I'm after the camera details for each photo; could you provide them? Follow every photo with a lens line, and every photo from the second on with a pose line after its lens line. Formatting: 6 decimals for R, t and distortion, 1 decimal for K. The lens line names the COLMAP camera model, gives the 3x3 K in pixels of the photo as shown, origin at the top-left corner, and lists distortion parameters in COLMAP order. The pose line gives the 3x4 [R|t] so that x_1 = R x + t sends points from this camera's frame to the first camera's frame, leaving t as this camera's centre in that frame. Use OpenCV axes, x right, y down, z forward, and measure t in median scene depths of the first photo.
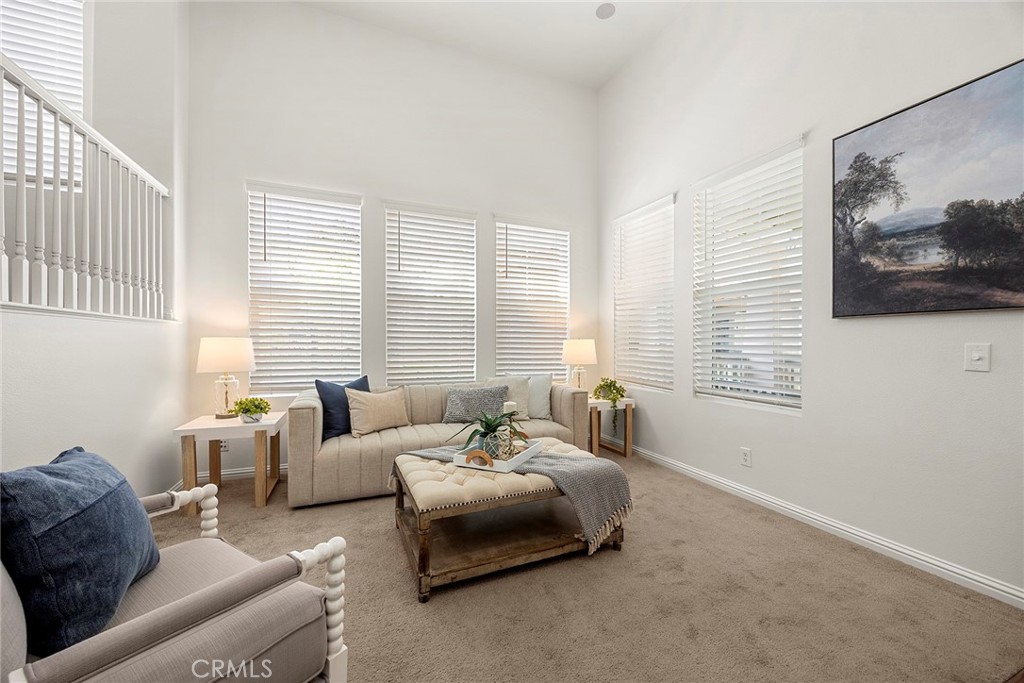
lens RADIAL K [[388.4, 0, 509.5], [0, 388.4, 347.4], [0, 0, 1]] dist [-0.011141, 0.002180]
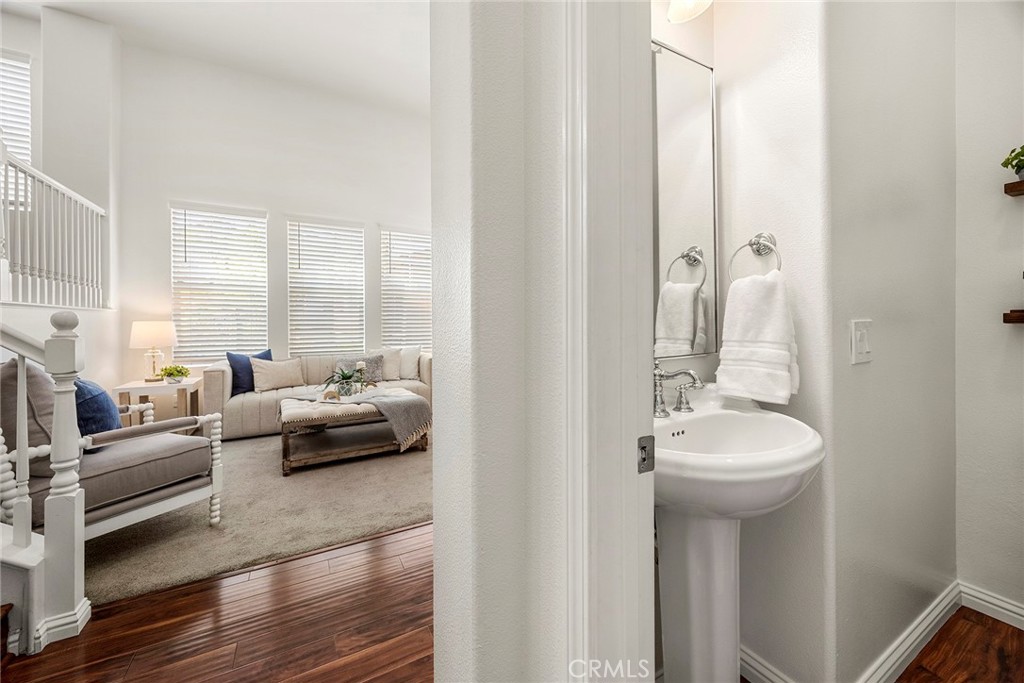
lens RADIAL K [[388.4, 0, 512.2], [0, 388.4, 324.4], [0, 0, 1]] dist [-0.011141, 0.002180]
pose [[0.991563, -0.010260, 0.129220, 0.337787], [0.011431, 0.999900, -0.008319, 0.010205], [-0.129122, 0.009726, 0.991581, -0.501250]]
